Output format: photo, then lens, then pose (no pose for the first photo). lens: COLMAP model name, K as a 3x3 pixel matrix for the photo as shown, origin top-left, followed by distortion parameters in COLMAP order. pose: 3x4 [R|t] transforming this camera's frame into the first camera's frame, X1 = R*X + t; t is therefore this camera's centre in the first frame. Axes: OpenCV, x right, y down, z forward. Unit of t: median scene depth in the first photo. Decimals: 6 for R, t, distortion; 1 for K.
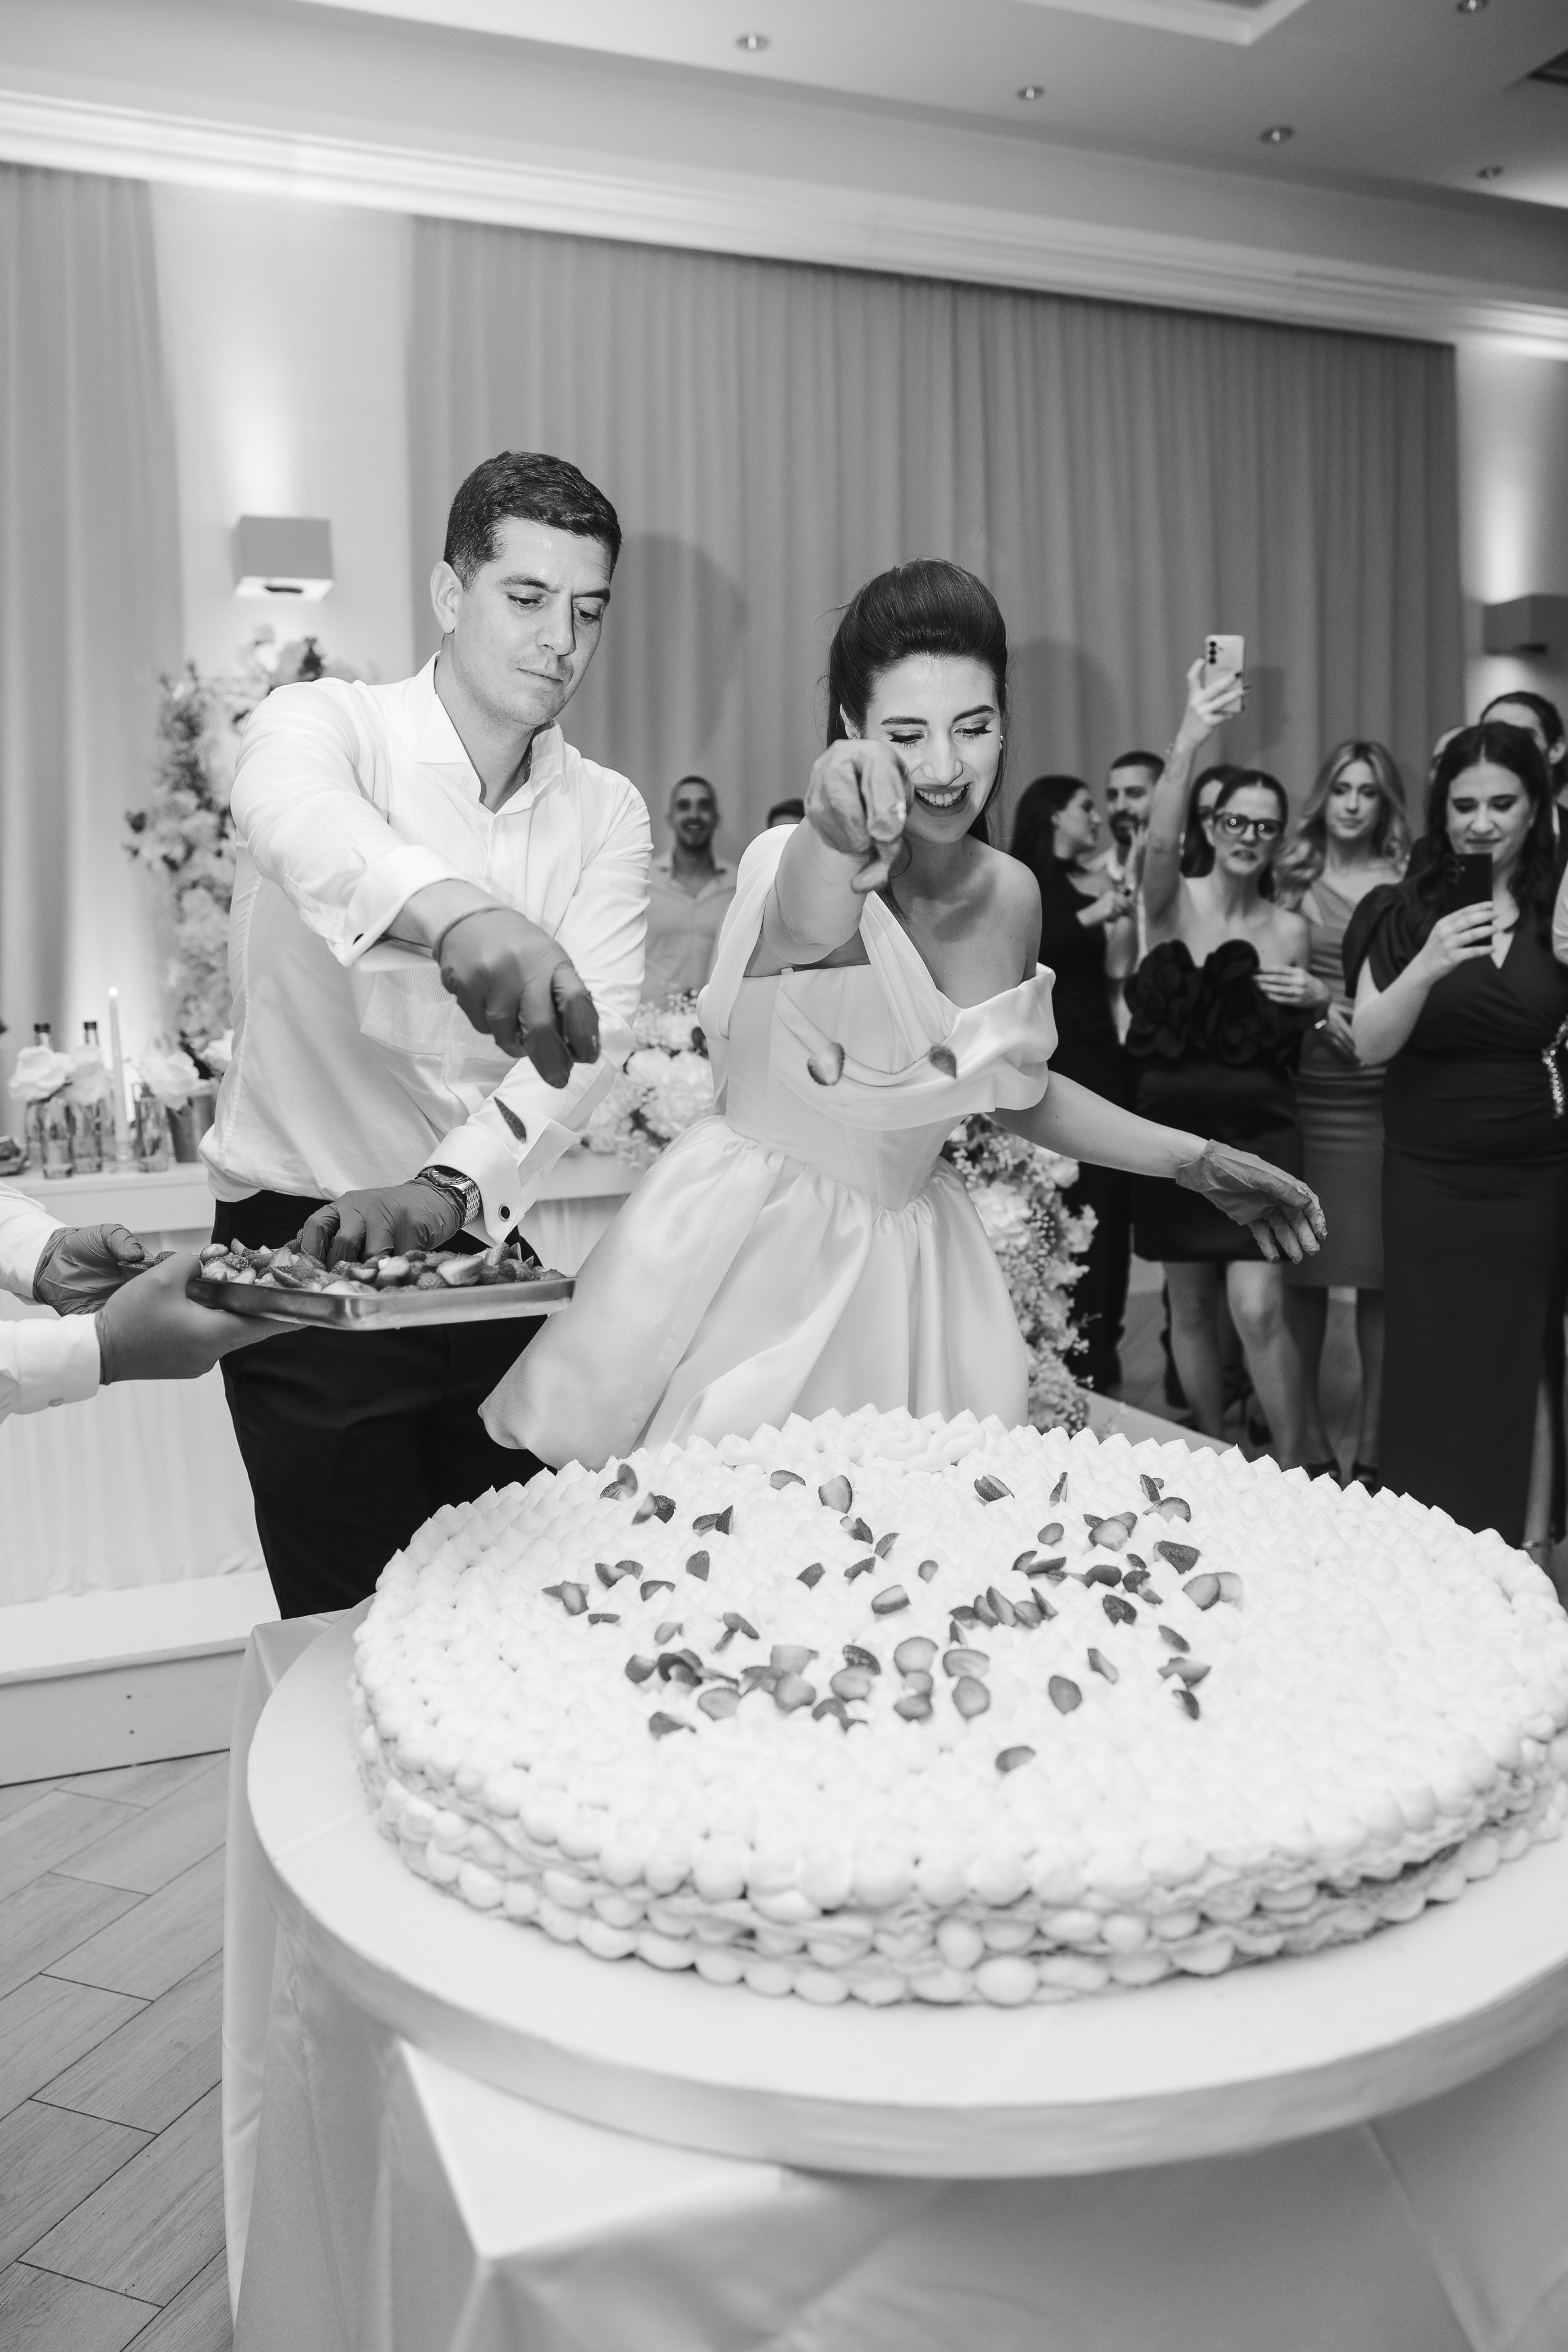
lens RADIAL K [[1845.1, 0, 790.2], [0, 1845.1, 1167.1], [0, 0, 1]] dist [-0.056046, 0.043678]
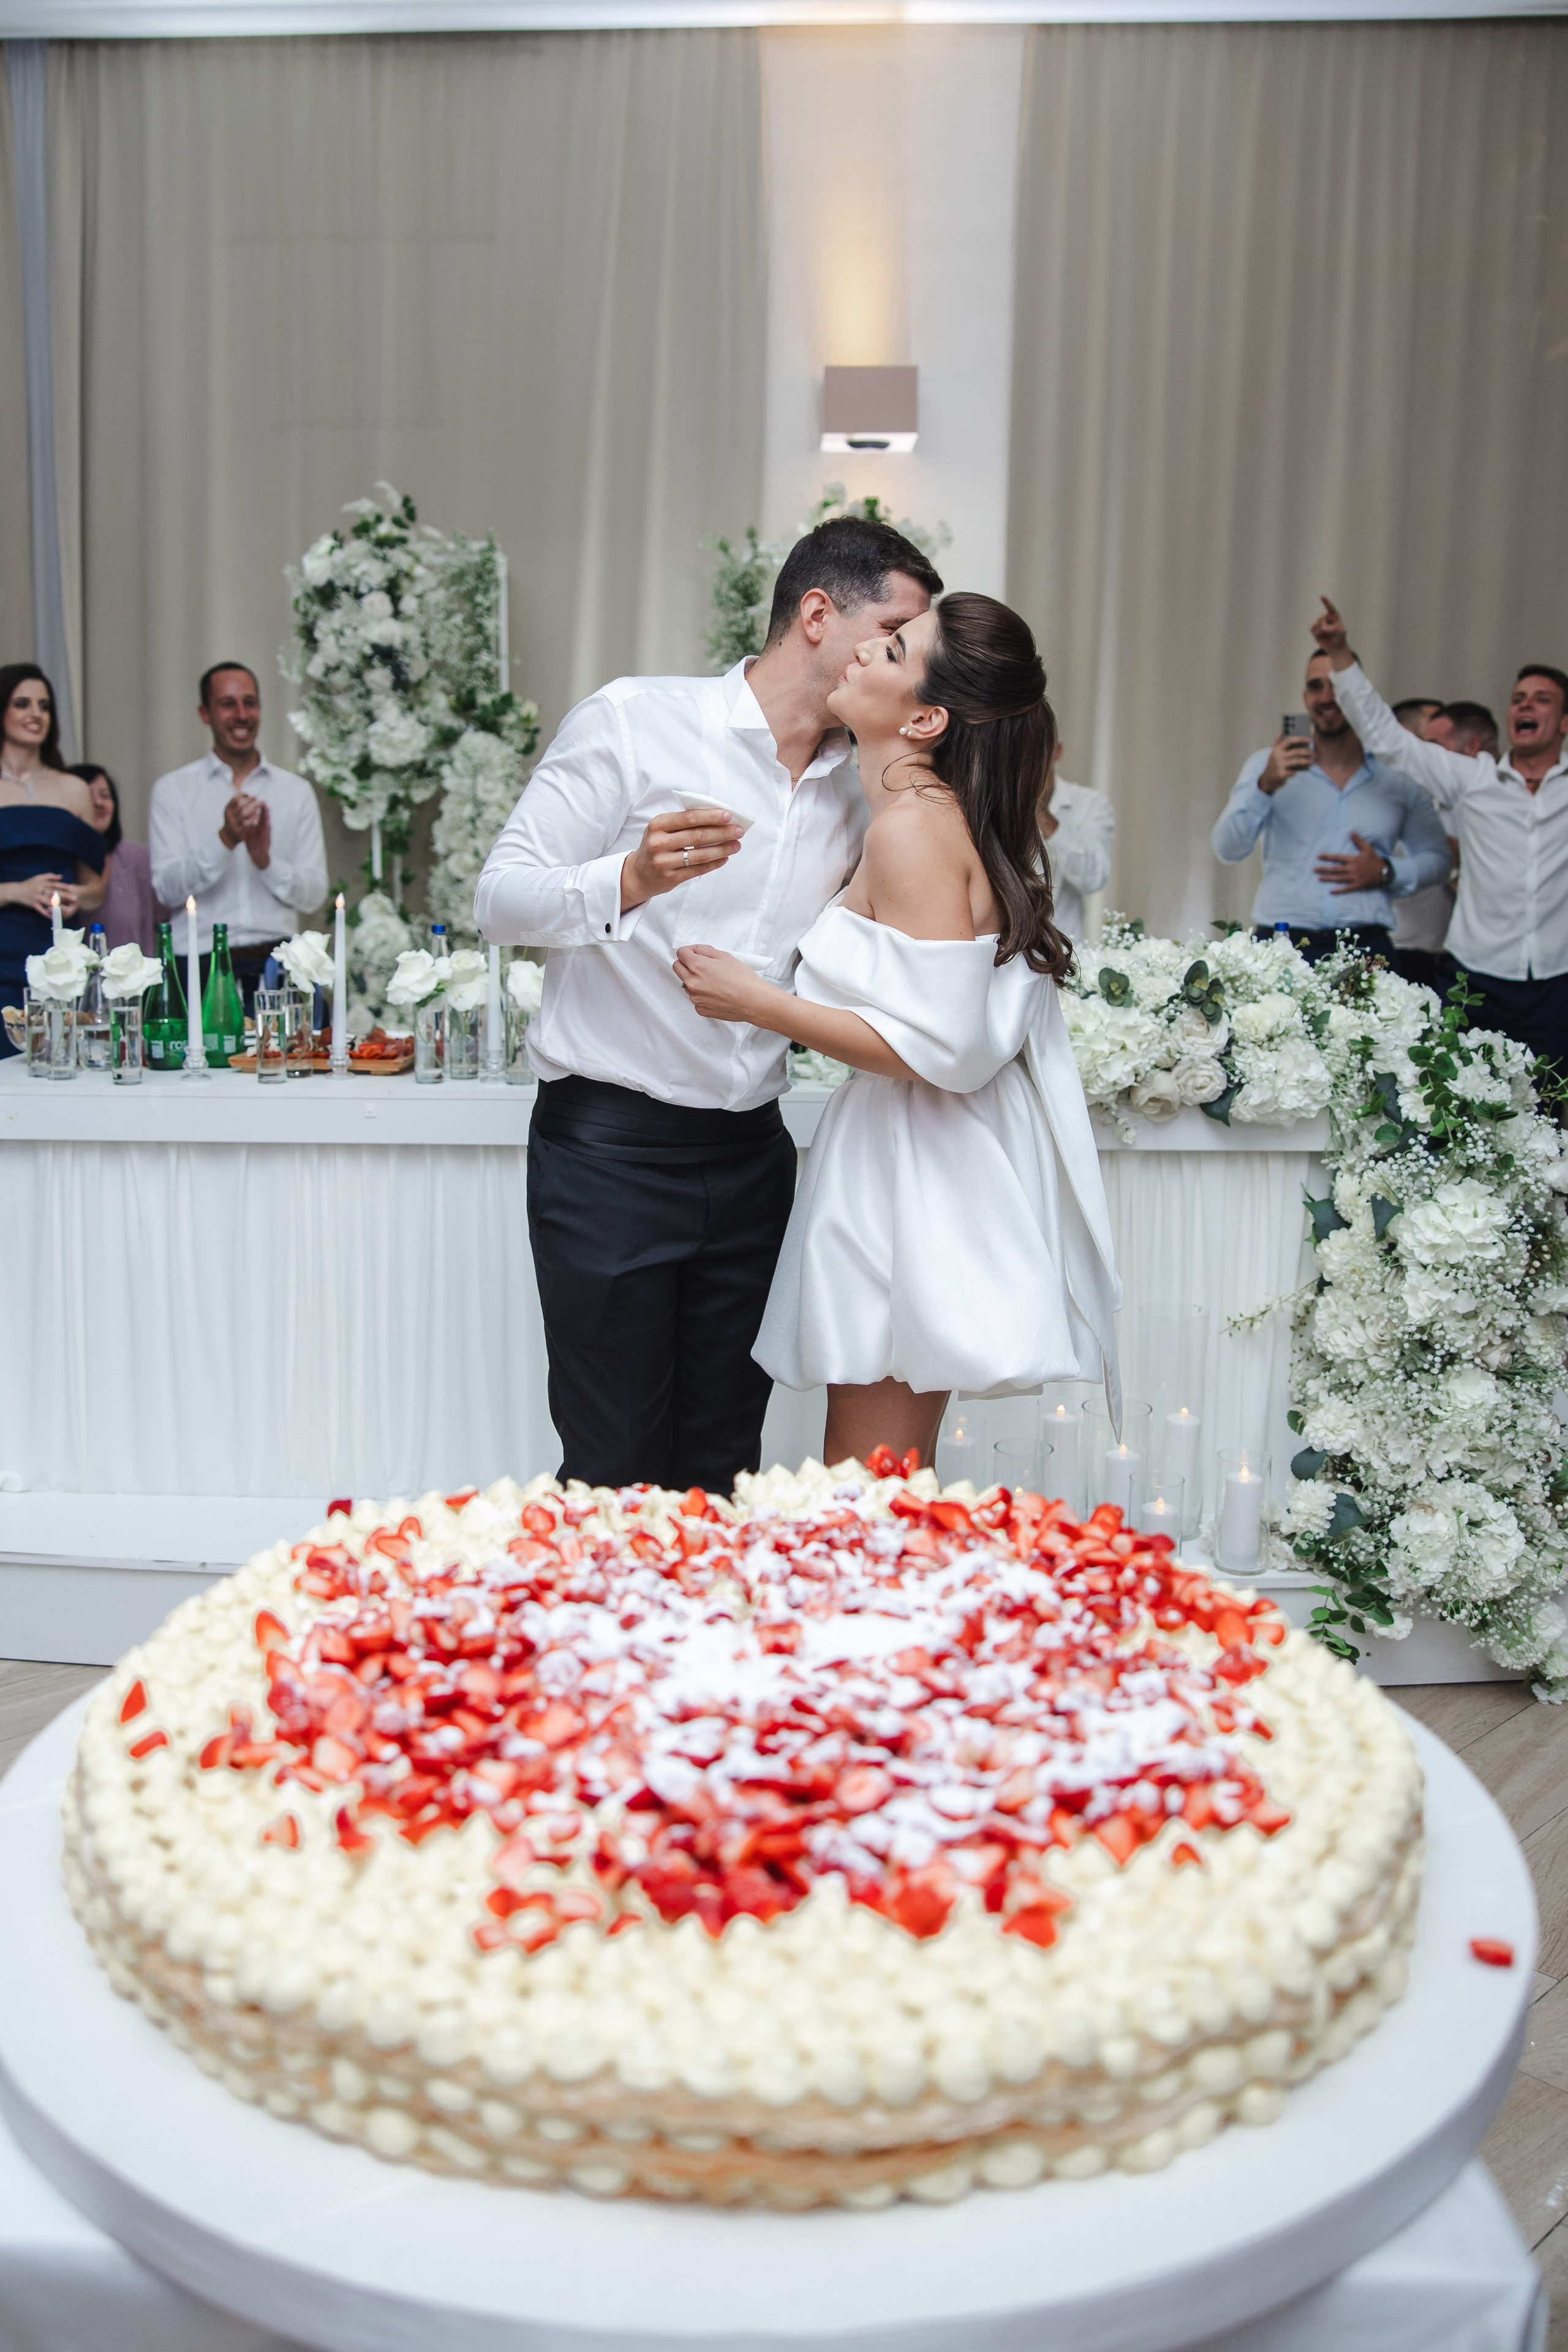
lens RADIAL K [[2083.6, 0, 653.9], [0, 2083.6, 1028.1], [0, 0, 1]] dist [-0.075798, 0.069809]
pose [[0.901405, 0.073940, -0.426617, 0.196819], [-0.077746, 0.996937, 0.008516, -0.043439], [0.425940, 0.025492, 0.904392, 0.025838]]
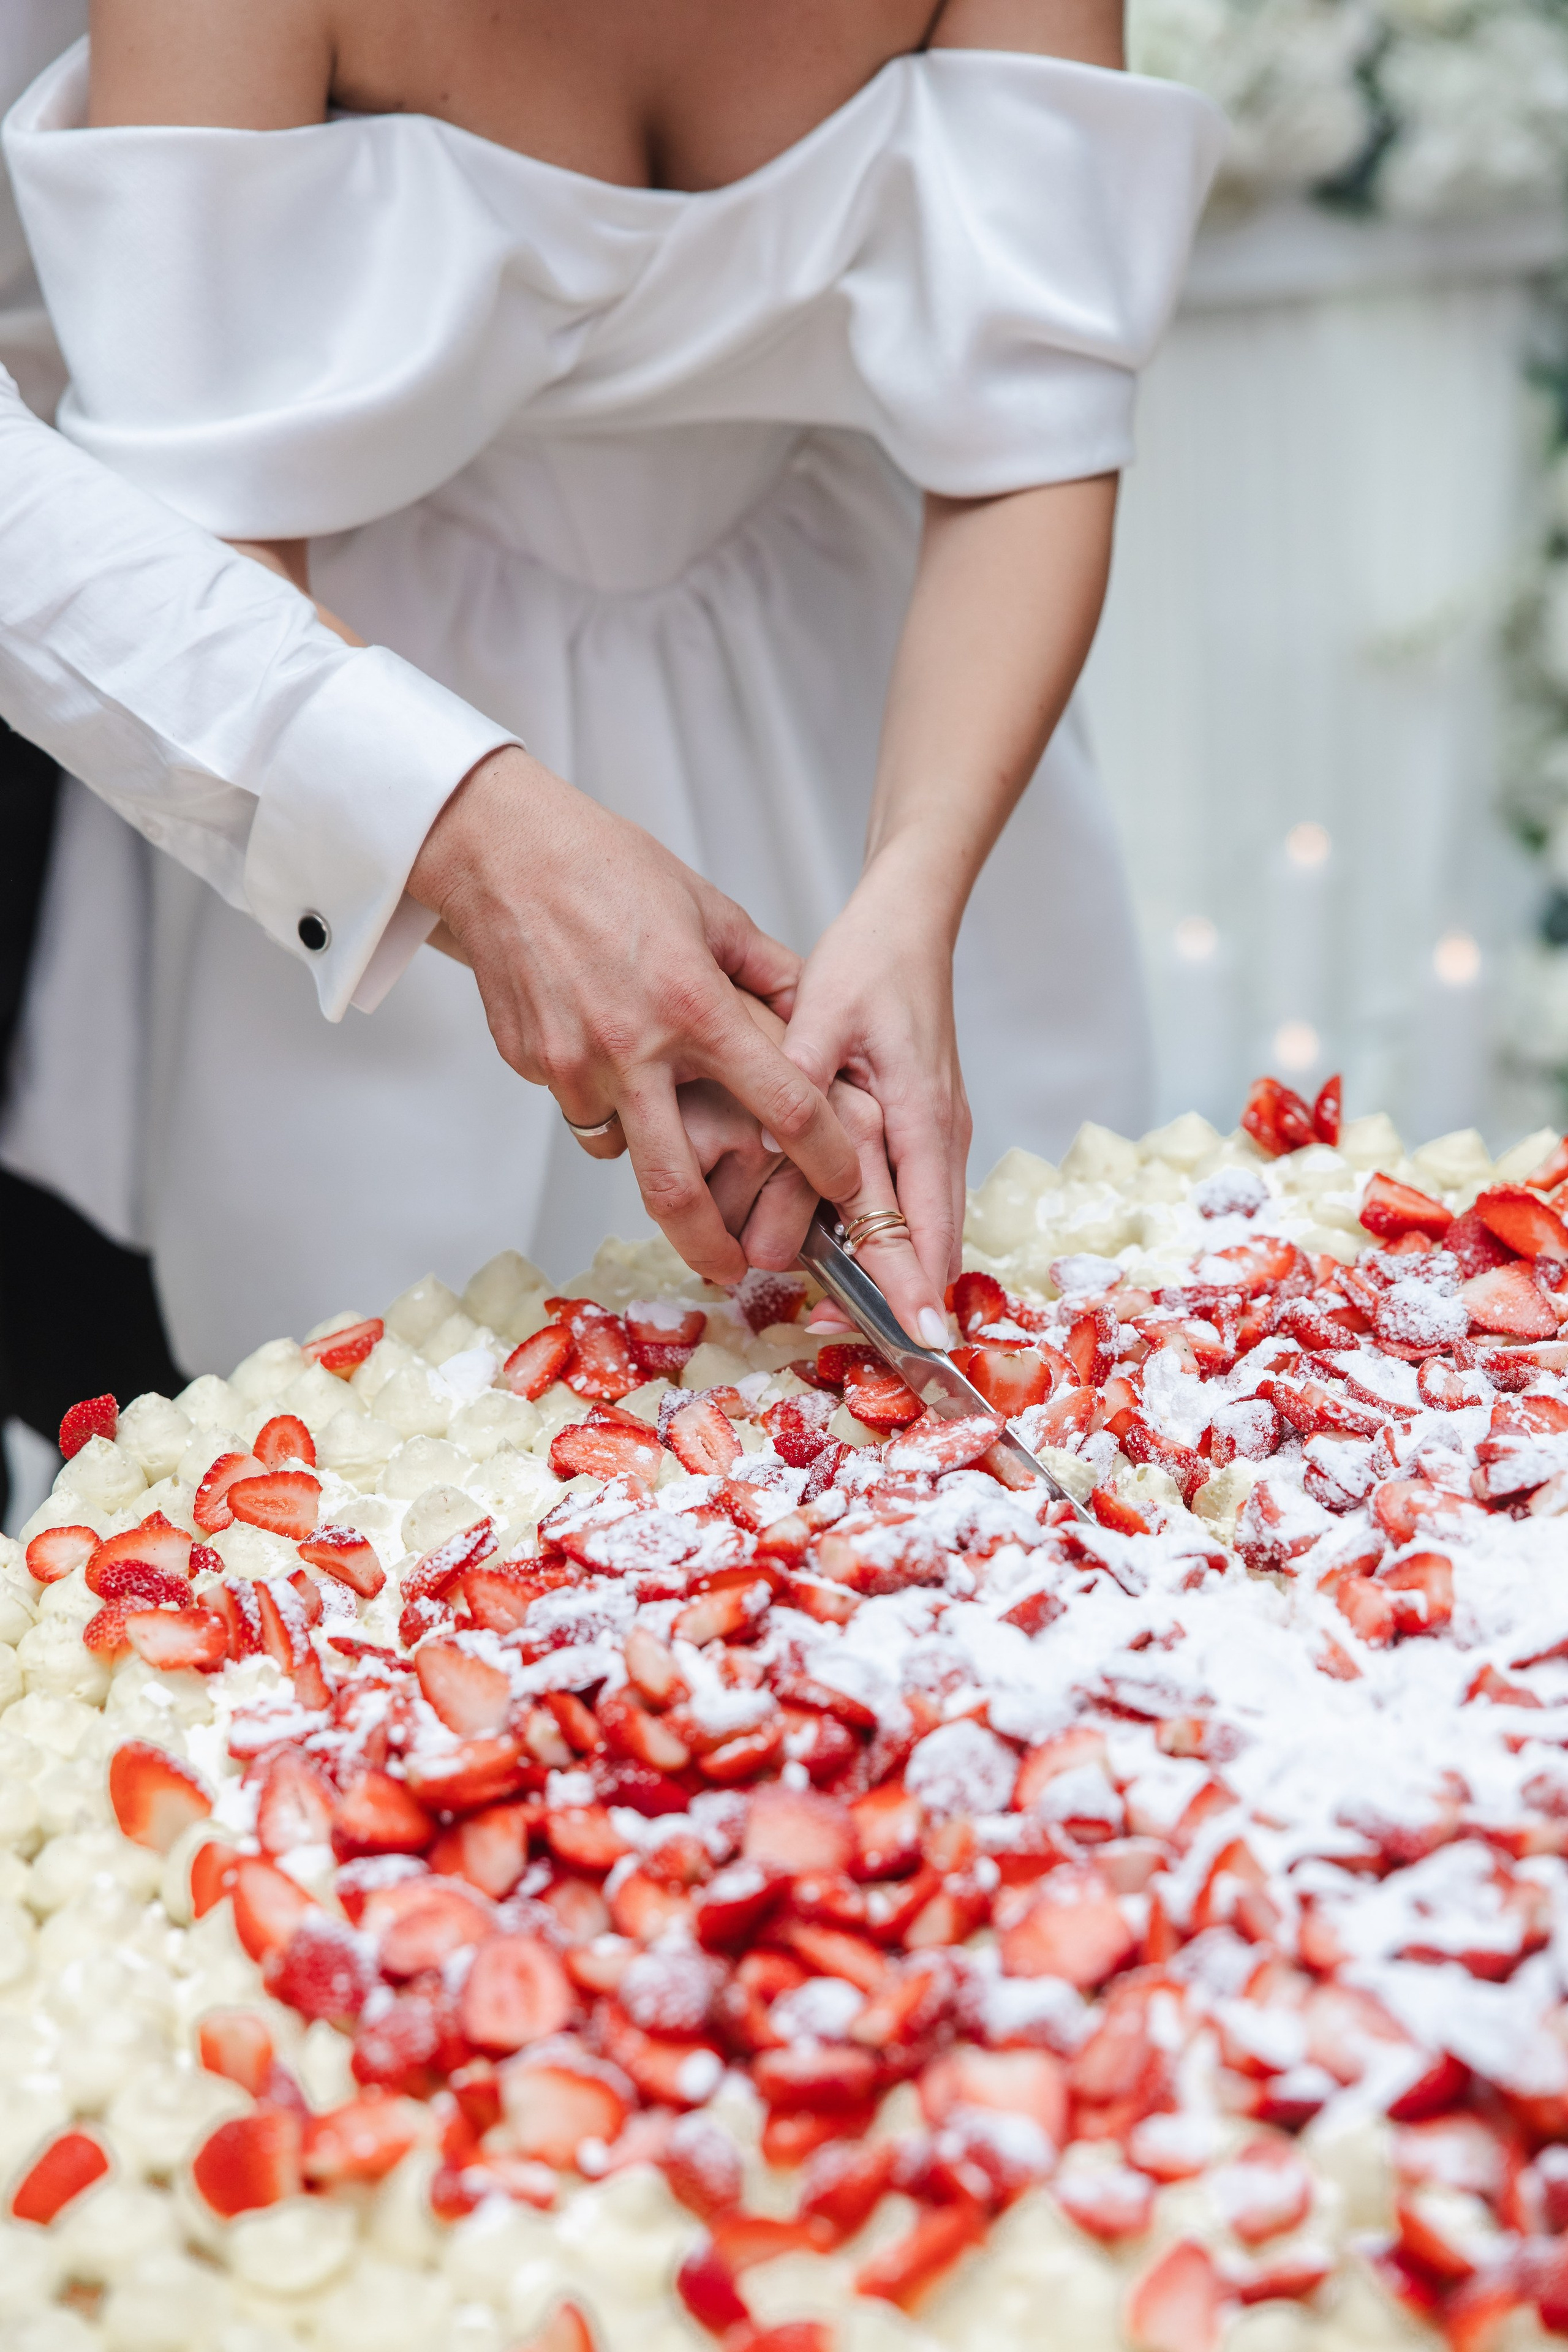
lens RADIAL K [[4232.9, 0, 782.2], [0, 4232.9, 1180.6], [0, 0, 1]] dist [0.095740, 0.000000]
pose [[0.983382, 0.039359, -0.177231, 0.052487], [0.007005, 0.967264, 0.253675, -0.046148], [0.181414, -0.250700, 0.950914, 0.075473]]
